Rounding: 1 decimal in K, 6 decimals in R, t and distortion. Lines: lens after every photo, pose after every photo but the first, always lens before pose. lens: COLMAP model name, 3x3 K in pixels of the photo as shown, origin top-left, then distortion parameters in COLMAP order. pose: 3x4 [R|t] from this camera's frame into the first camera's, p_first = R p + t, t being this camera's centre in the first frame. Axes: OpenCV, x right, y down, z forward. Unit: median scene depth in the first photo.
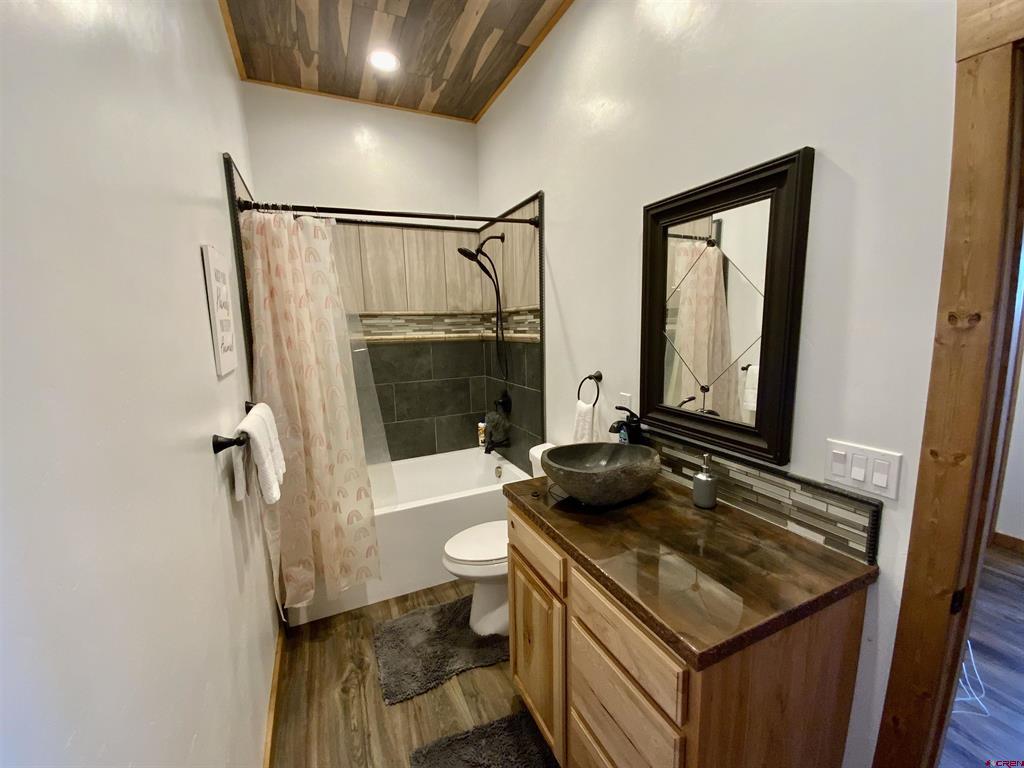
lens RADIAL K [[409.4, 0, 525.0], [0, 409.4, 405.9], [0, 0, 1]] dist [0.008502, -0.000051]
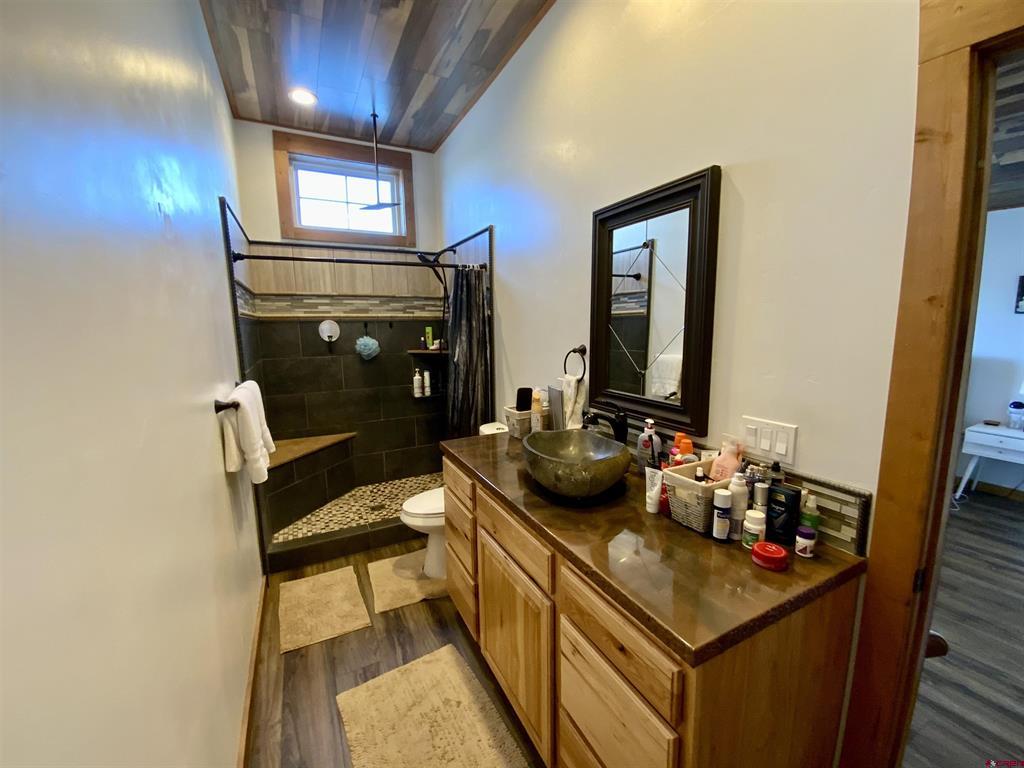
lens RADIAL K [[415.2, 0, 512.0], [0, 415.2, 384.0], [0, 0, 1]] dist [0.032705, -0.025843]
pose [[0.999813, -0.018570, -0.005440, 0.088382], [0.018342, 0.999061, -0.039263, 0.022445], [0.006164, 0.039156, 0.999214, -0.138013]]
